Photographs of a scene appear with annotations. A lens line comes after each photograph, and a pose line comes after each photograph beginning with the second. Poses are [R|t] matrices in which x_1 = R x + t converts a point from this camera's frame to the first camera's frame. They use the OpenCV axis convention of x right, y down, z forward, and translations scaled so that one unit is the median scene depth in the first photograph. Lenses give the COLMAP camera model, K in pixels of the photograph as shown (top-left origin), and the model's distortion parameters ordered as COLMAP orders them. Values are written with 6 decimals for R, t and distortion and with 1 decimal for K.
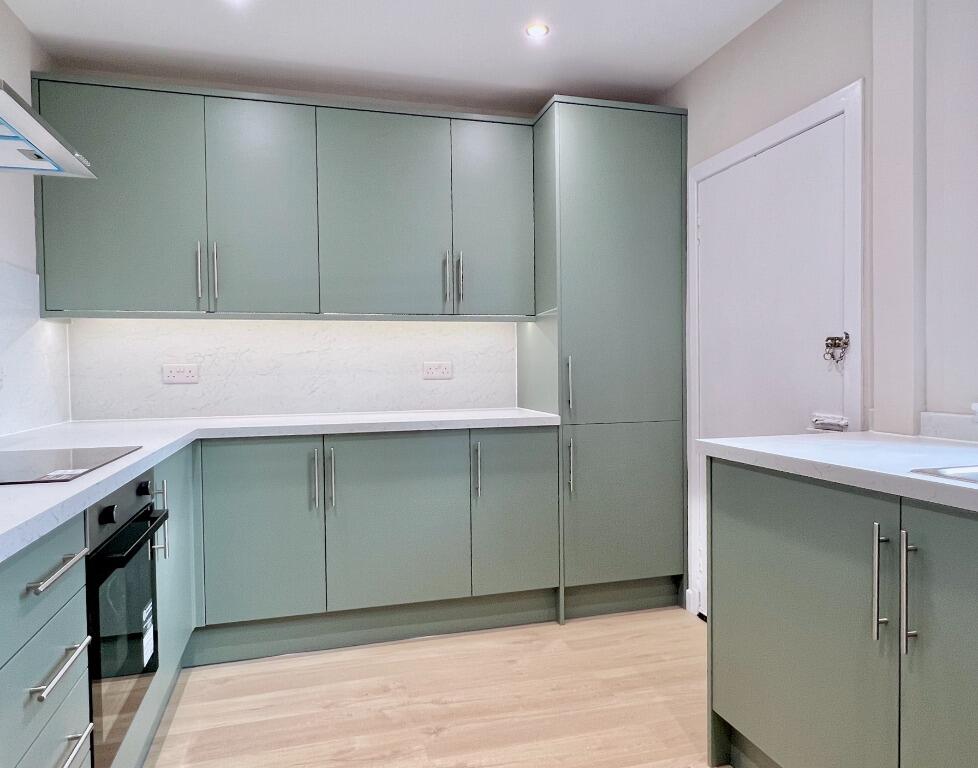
lens RADIAL K [[650.0, 0, 491.1], [0, 650.0, 378.1], [0, 0, 1]] dist [-0.008777, 0.003037]
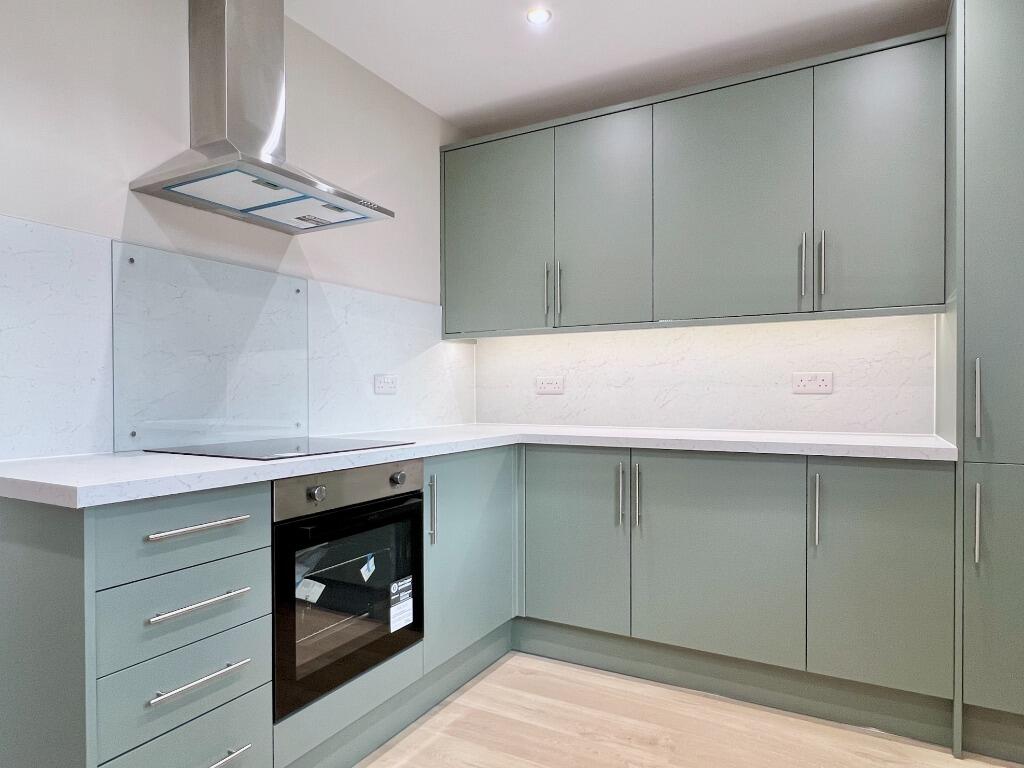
lens RADIAL K [[624.6, 0, 504.0], [0, 624.6, 392.1], [0, 0, 1]] dist [0.001026, -0.005024]
pose [[0.704905, 0.010491, -0.709224, 0.255212], [-0.015137, 0.999885, -0.000254, 0.007616], [0.709140, 0.010915, 0.704983, 0.223646]]
